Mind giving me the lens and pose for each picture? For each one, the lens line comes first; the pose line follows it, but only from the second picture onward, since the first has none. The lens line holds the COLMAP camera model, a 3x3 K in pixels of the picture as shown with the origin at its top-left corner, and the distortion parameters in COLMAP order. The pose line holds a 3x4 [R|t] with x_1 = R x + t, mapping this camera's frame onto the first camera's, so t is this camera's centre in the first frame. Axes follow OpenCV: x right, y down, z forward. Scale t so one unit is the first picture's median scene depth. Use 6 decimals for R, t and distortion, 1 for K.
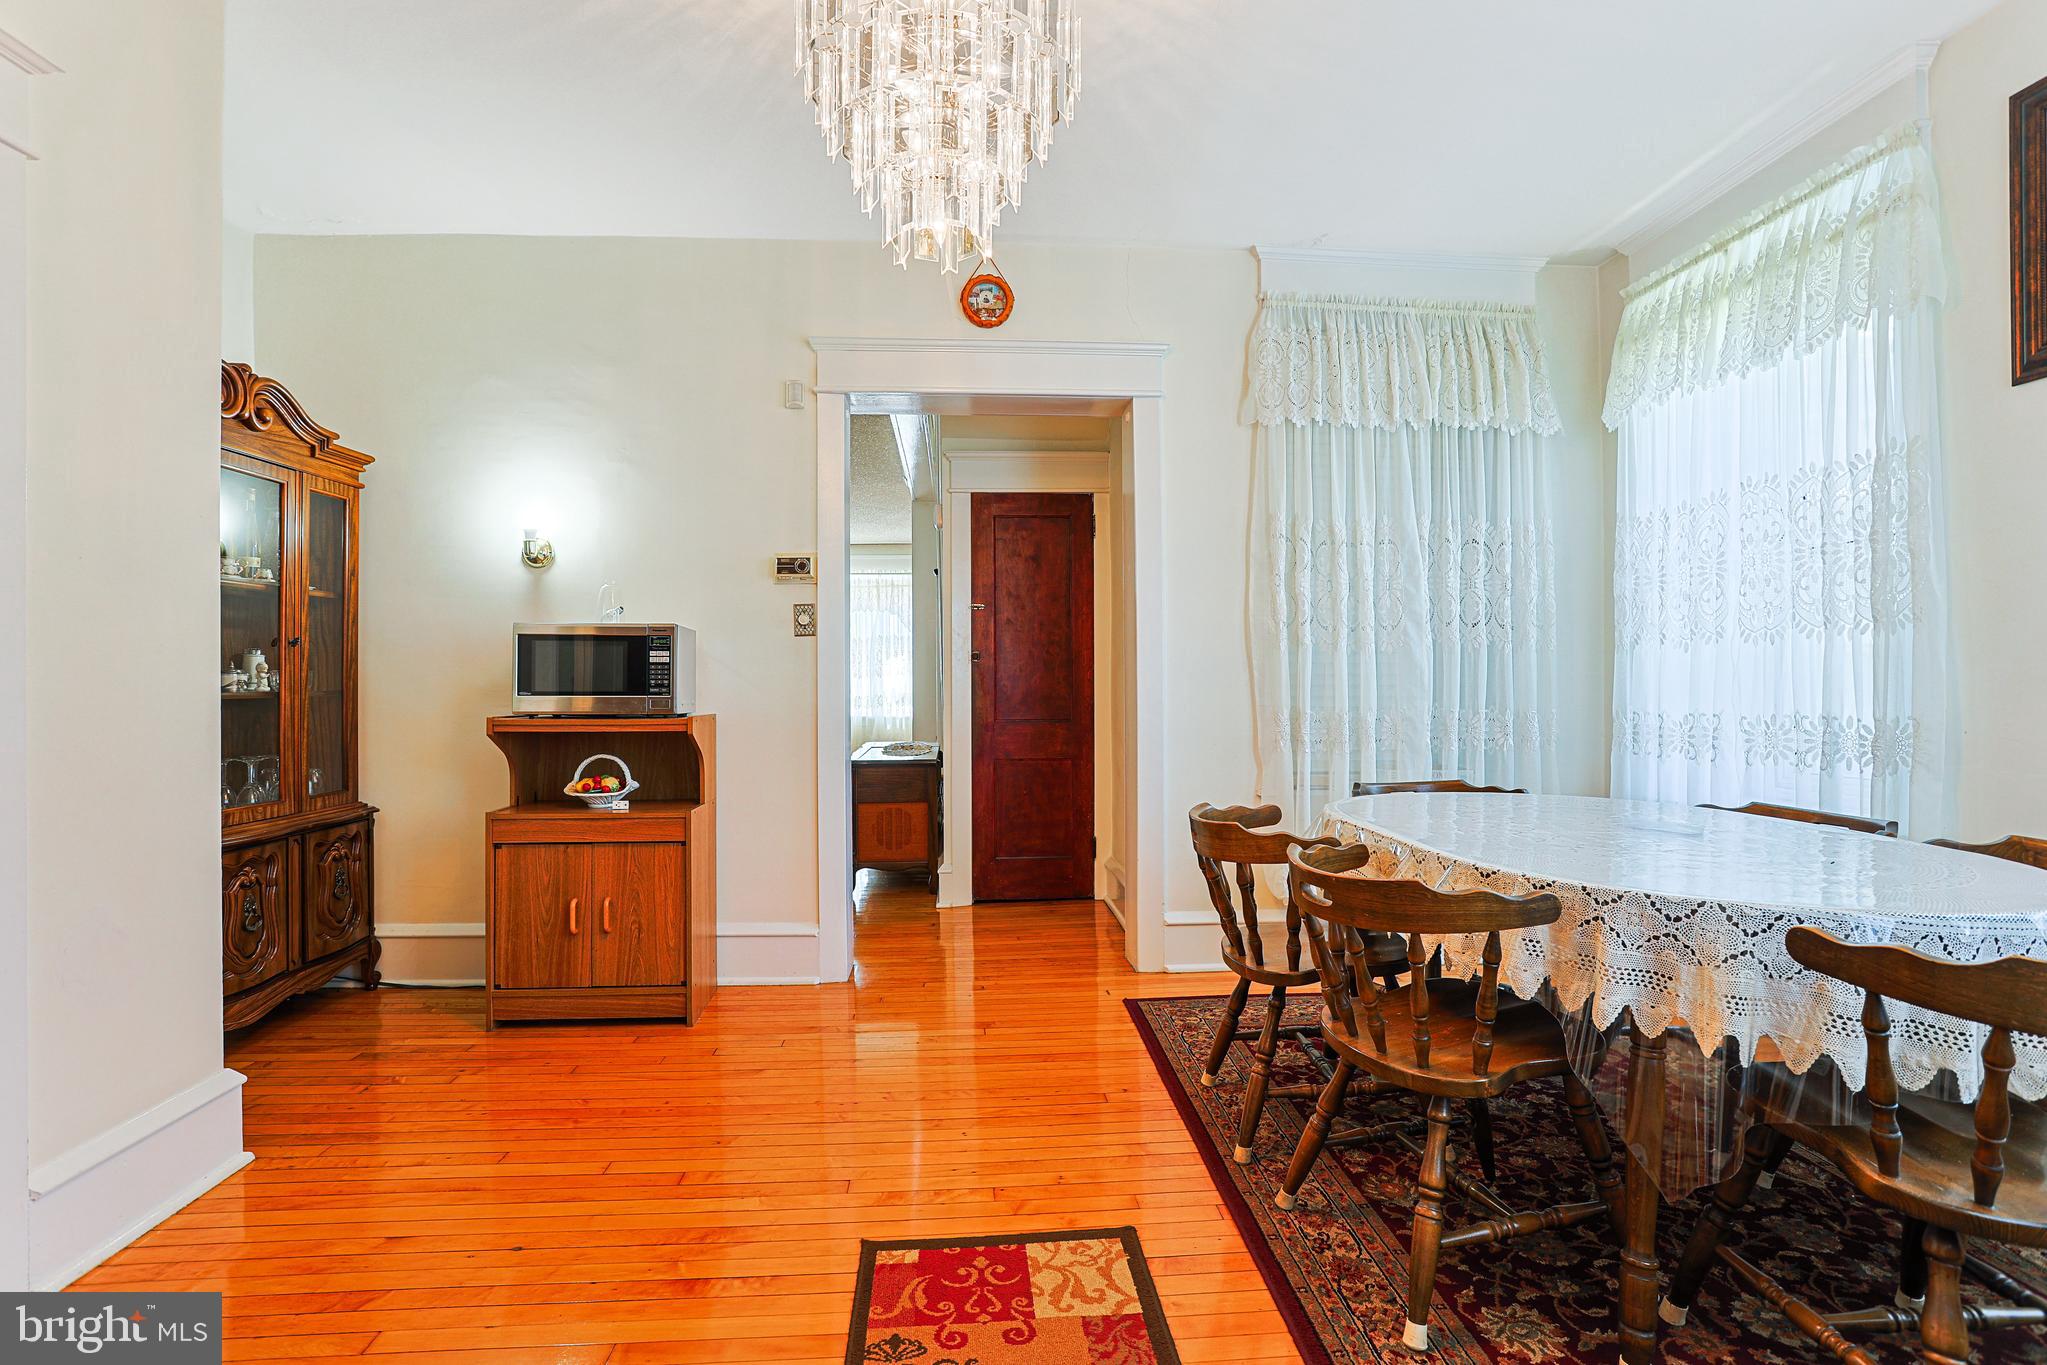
lens RADIAL K [[990.1, 0, 1022.1], [0, 990.1, 680.7], [0, 0, 1]] dist [-0.045180, 0.020021]
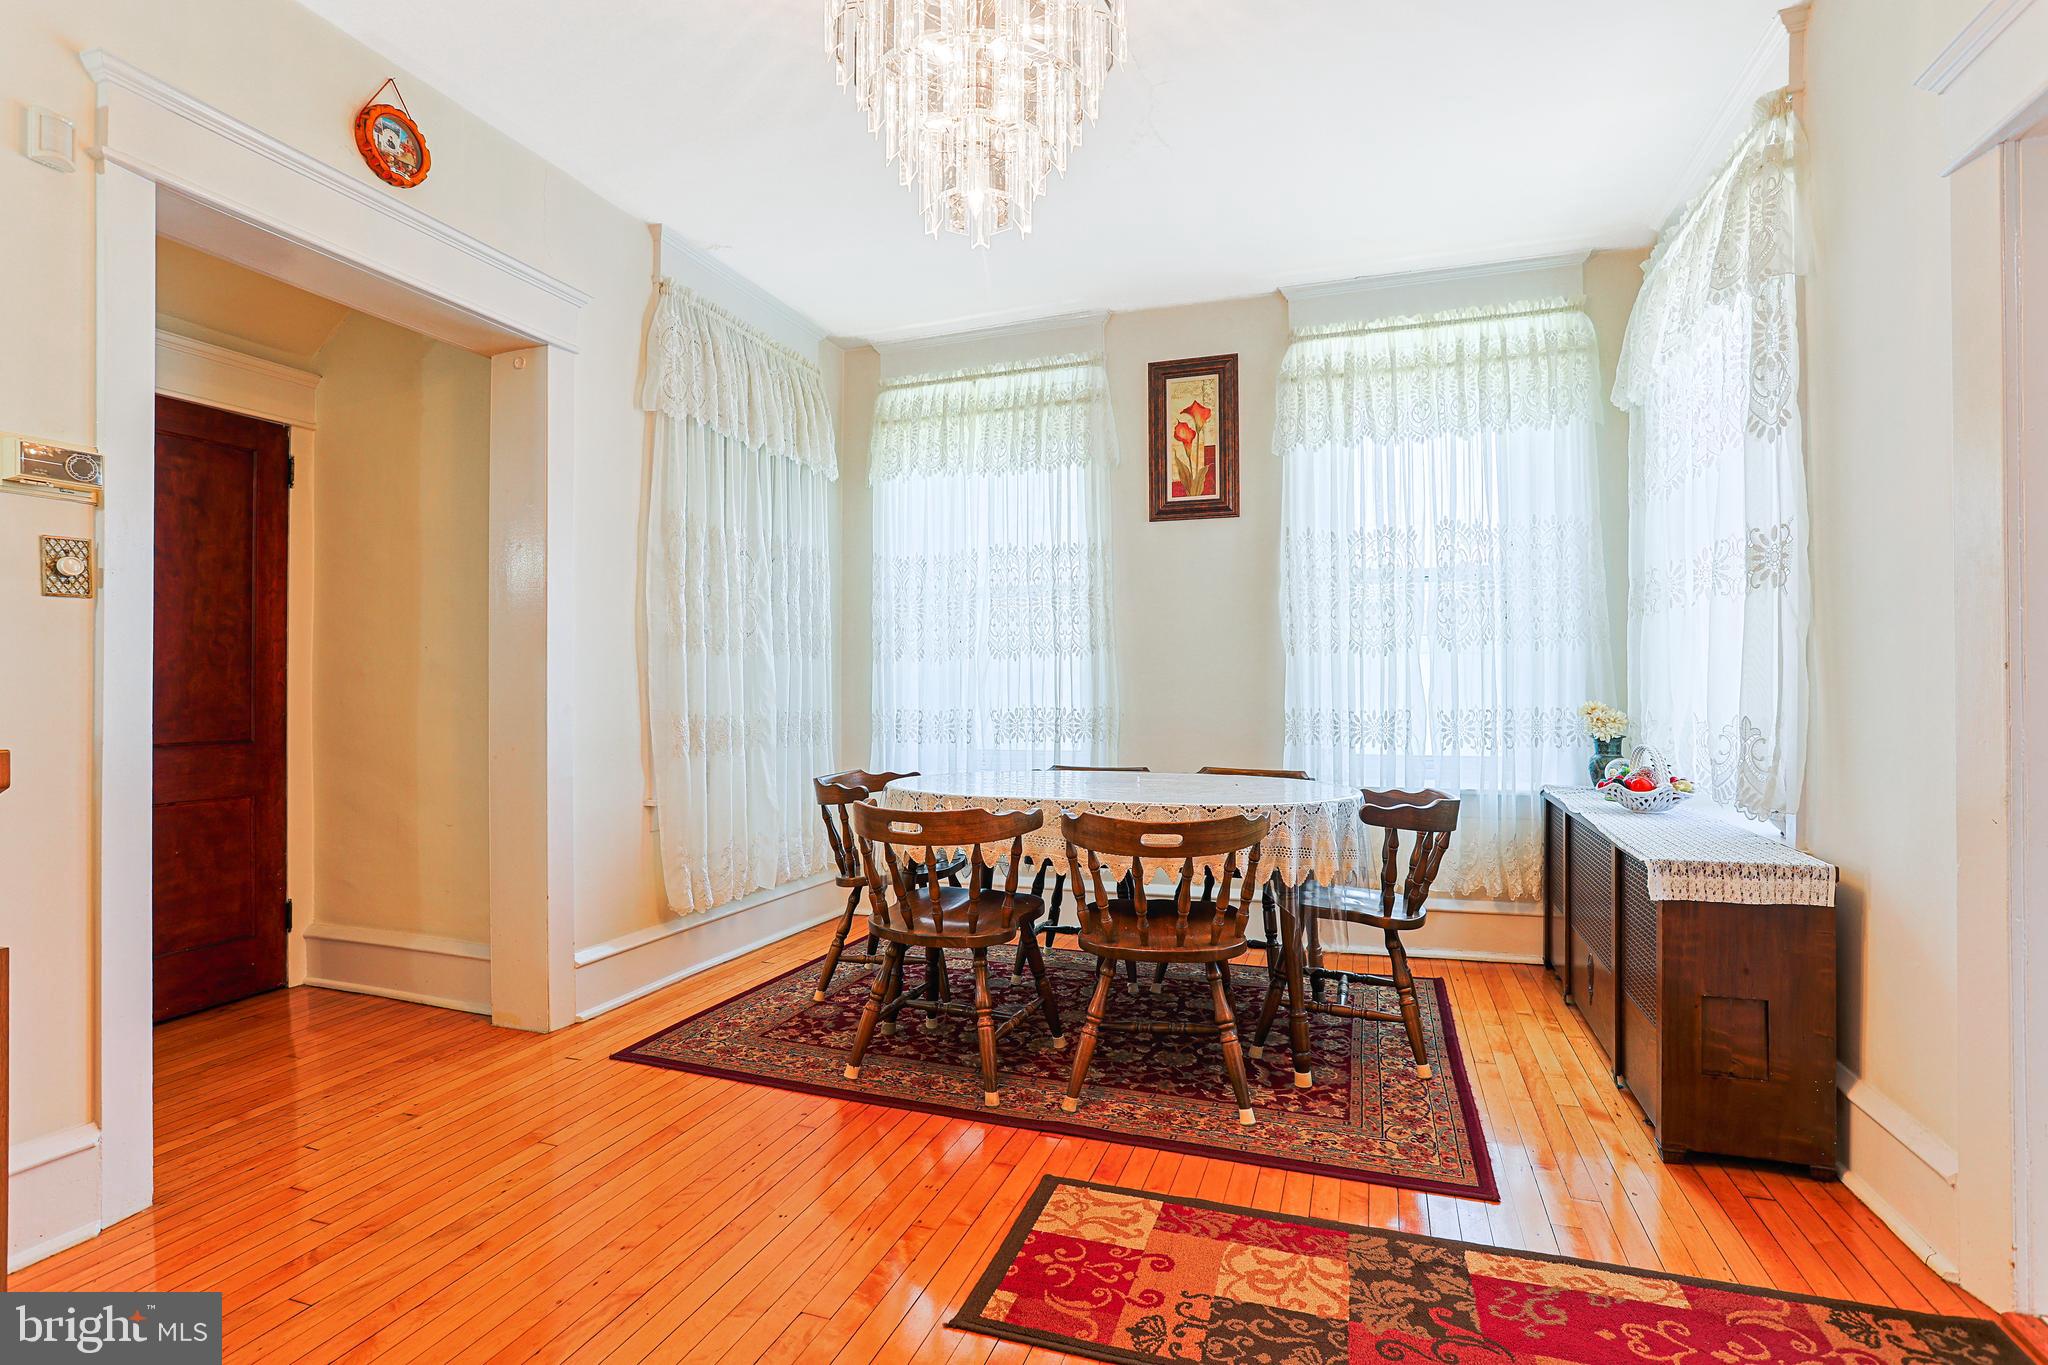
lens RADIAL K [[990.6, 0, 1010.3], [0, 990.6, 684.8], [0, 0, 1]] dist [-0.045180, 0.020021]
pose [[0.407578, 0.003604, 0.913163, -0.494247], [0.001173, 0.999989, -0.004470, 0.005477], [-0.913169, 0.002893, 0.407570, 0.314240]]
